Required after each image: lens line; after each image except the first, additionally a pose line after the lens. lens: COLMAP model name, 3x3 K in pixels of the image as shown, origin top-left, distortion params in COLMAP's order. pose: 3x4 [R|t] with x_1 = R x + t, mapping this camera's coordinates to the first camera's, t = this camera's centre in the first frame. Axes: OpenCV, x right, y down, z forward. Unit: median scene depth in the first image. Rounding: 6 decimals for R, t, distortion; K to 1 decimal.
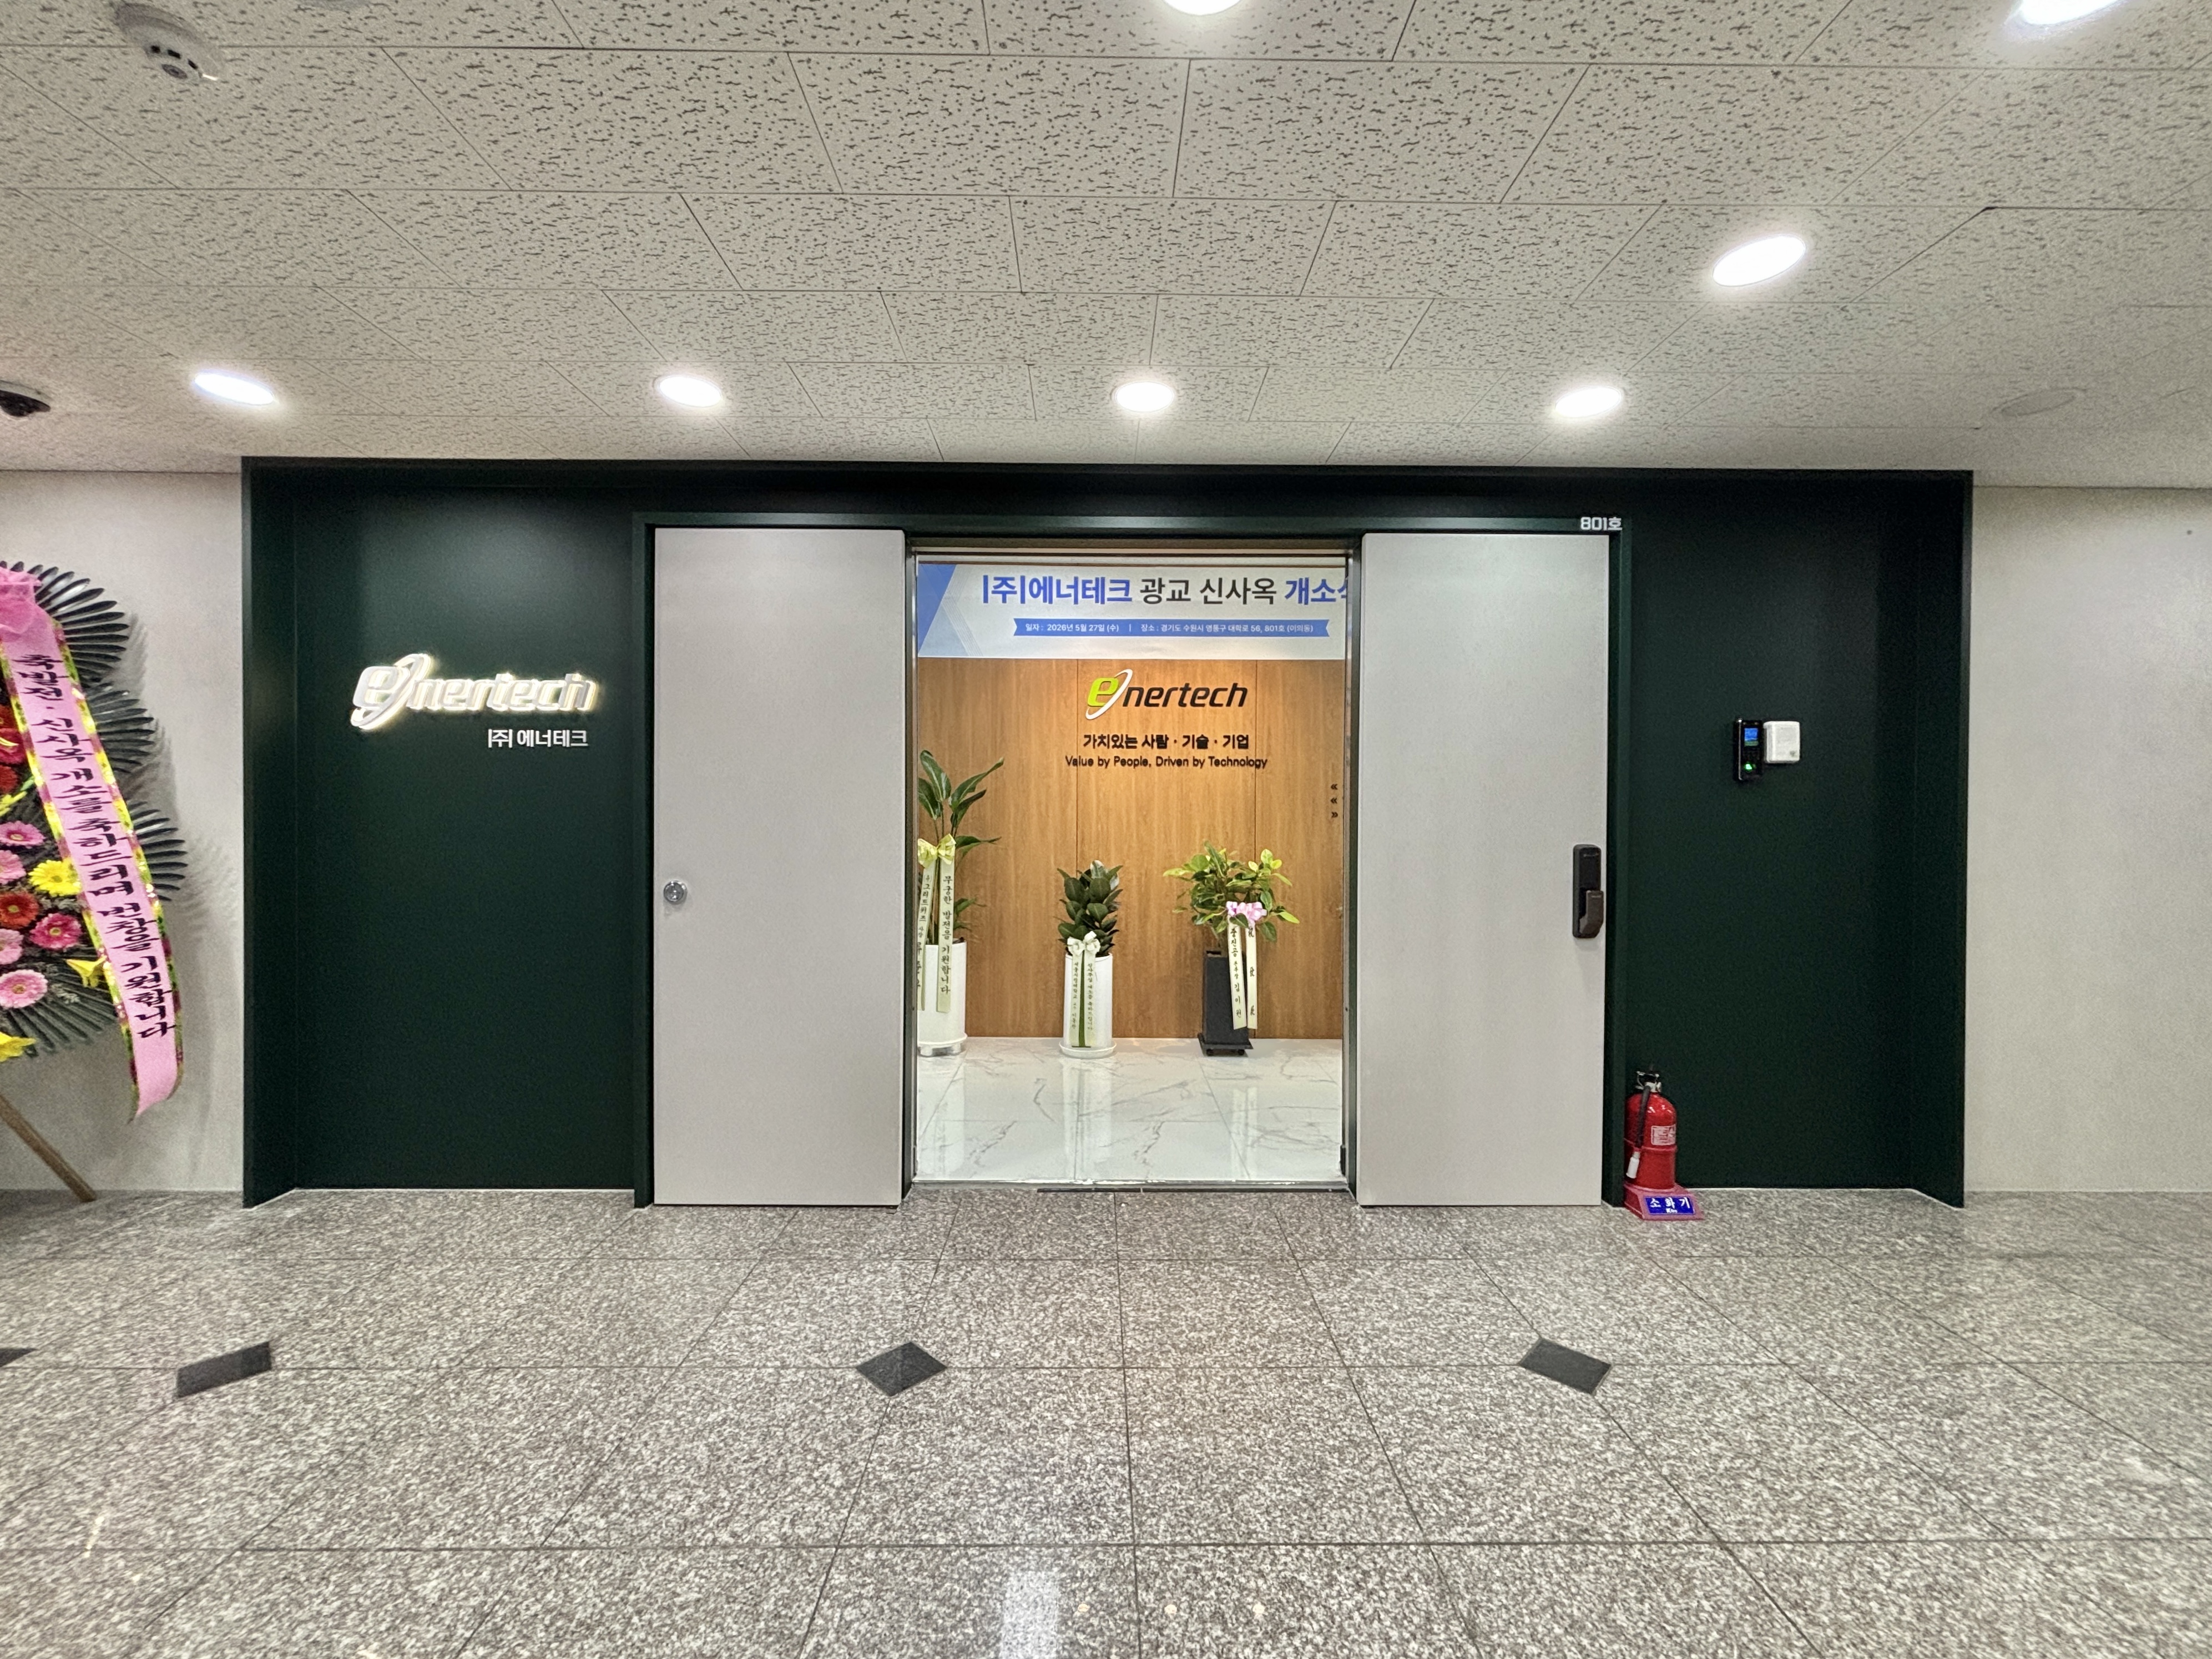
lens RADIAL K [[1001.5, 0, 1079.5], [0, 1001.5, 874.1], [0, 0, 1]] dist [-0.012038, -0.002321]
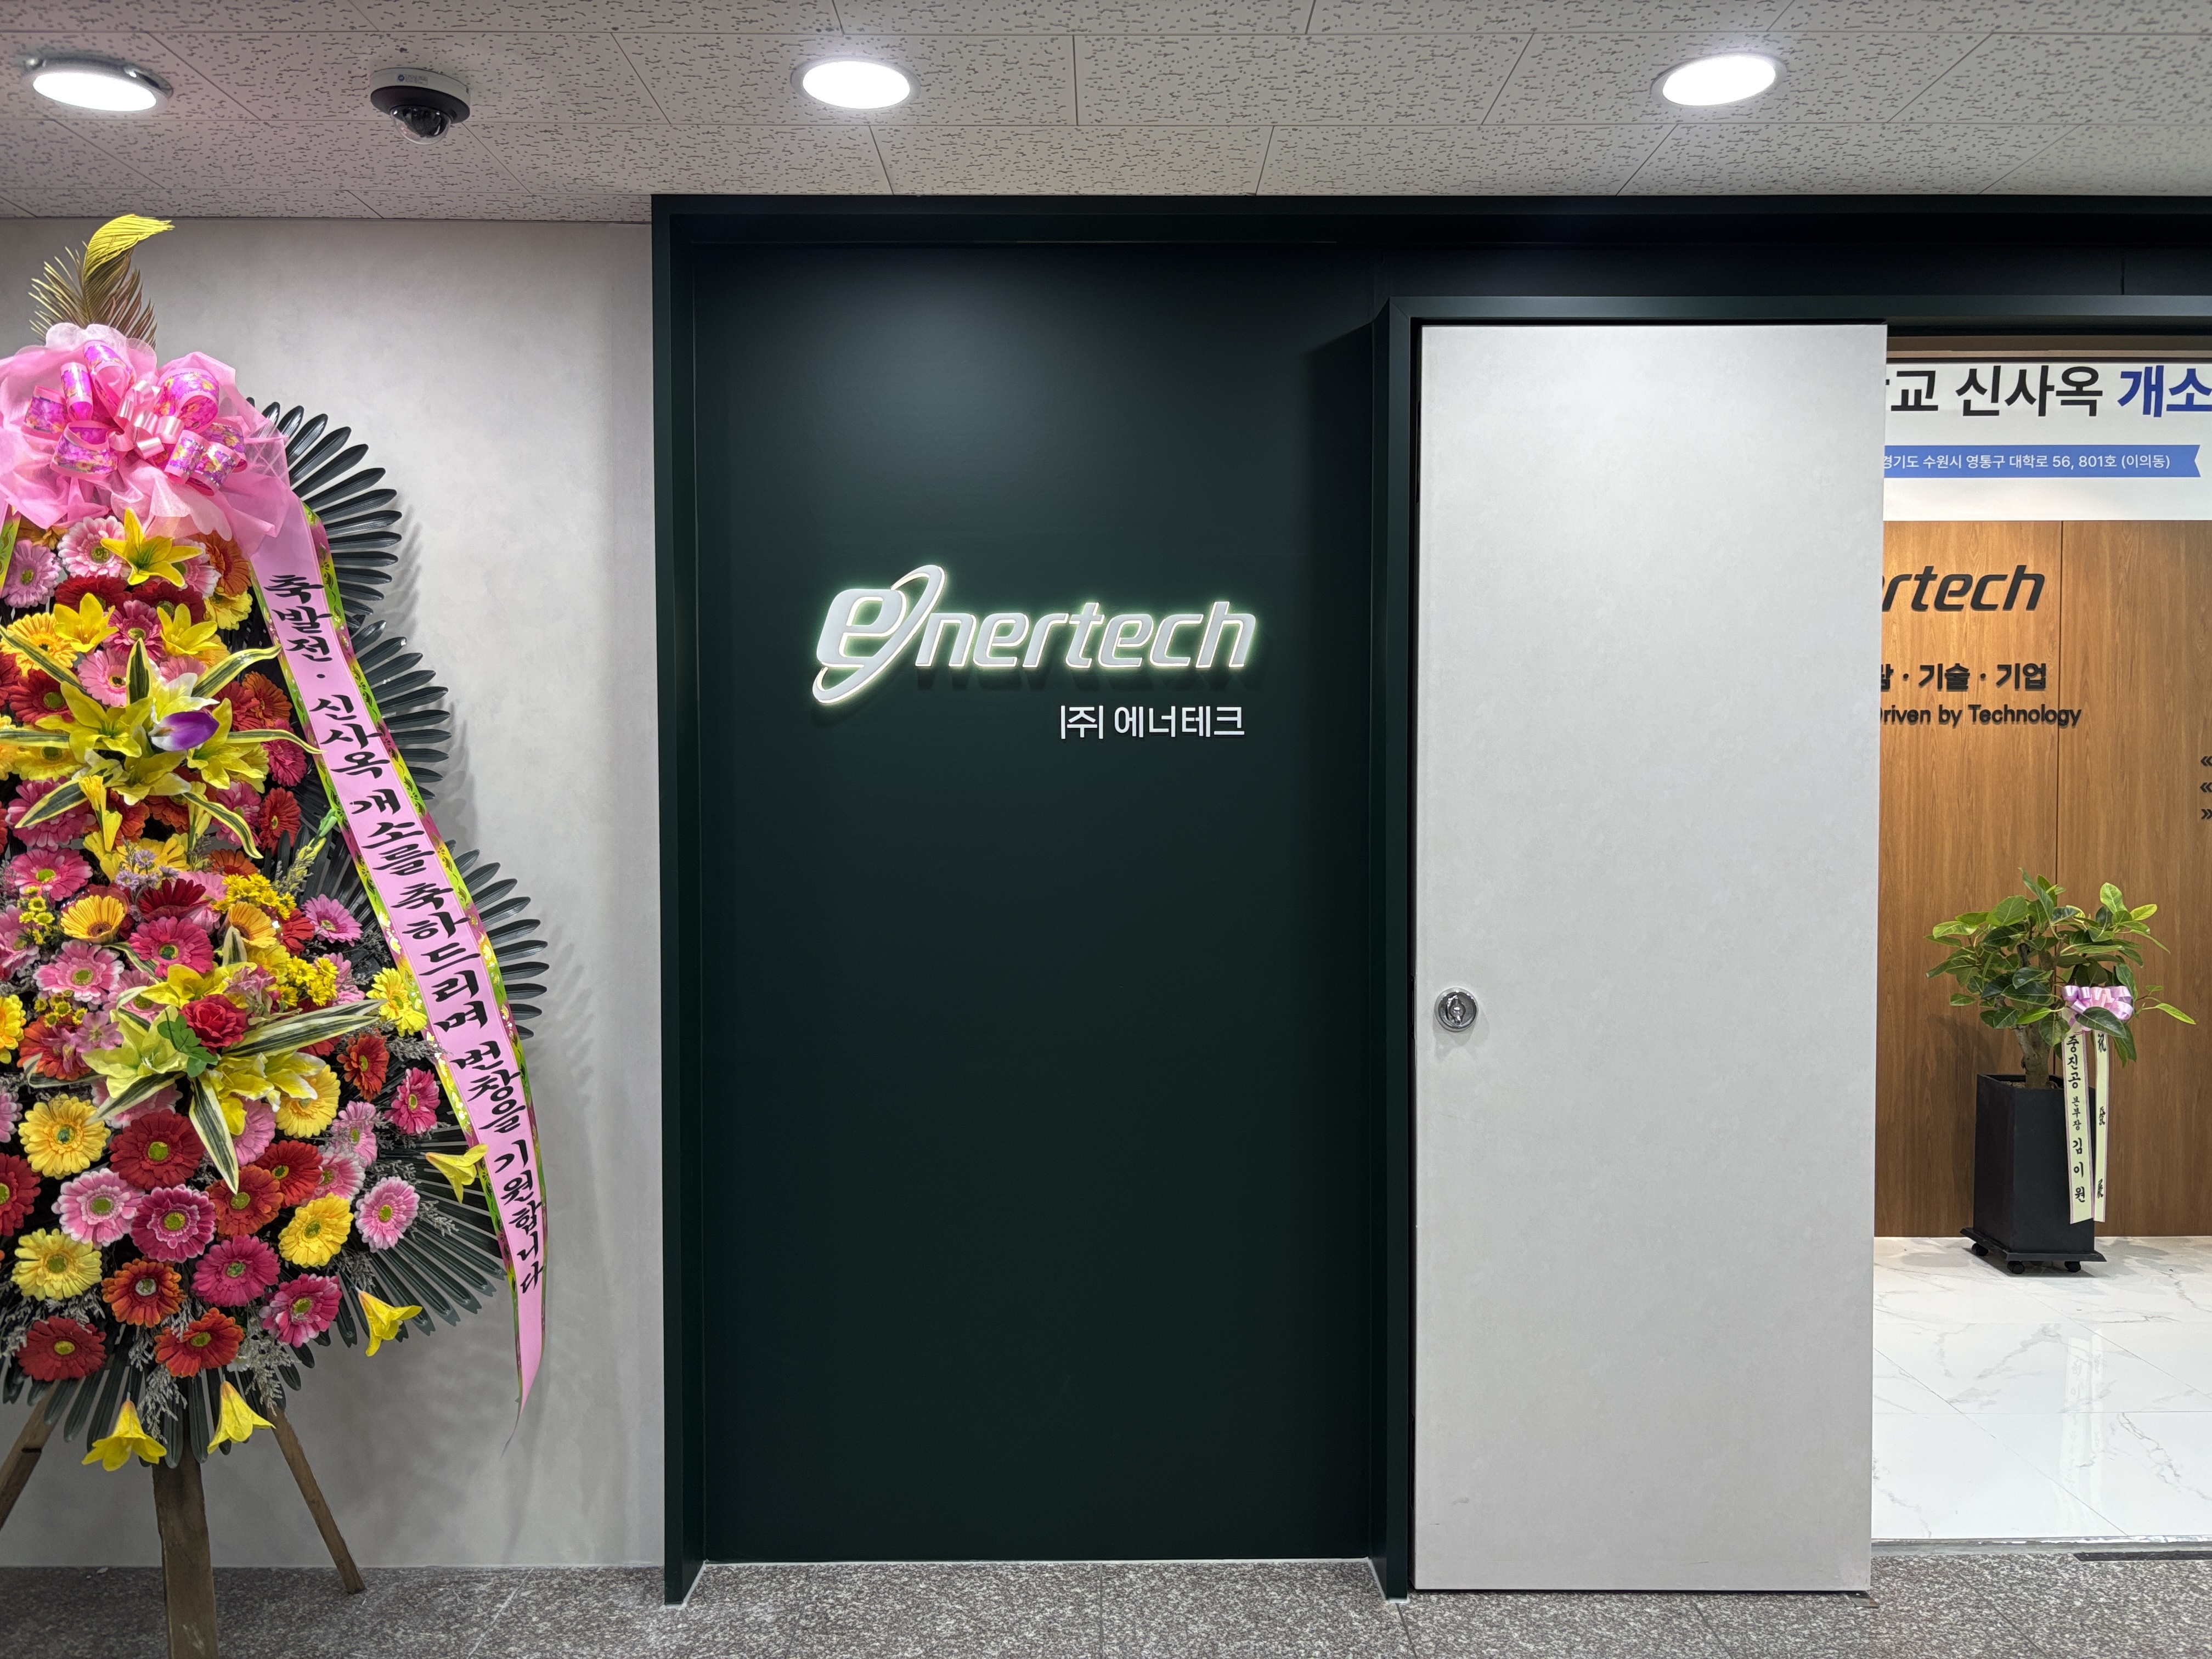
lens RADIAL K [[1866.9, 0, 1061.8], [0, 1866.9, 908.2], [0, 0, 1]] dist [0.040120, -0.088926]
pose [[0.999773, -0.005751, -0.020536, -0.571265], [0.006149, 0.999794, 0.019361, -0.055348], [0.020420, -0.019483, 0.999602, -0.006455]]
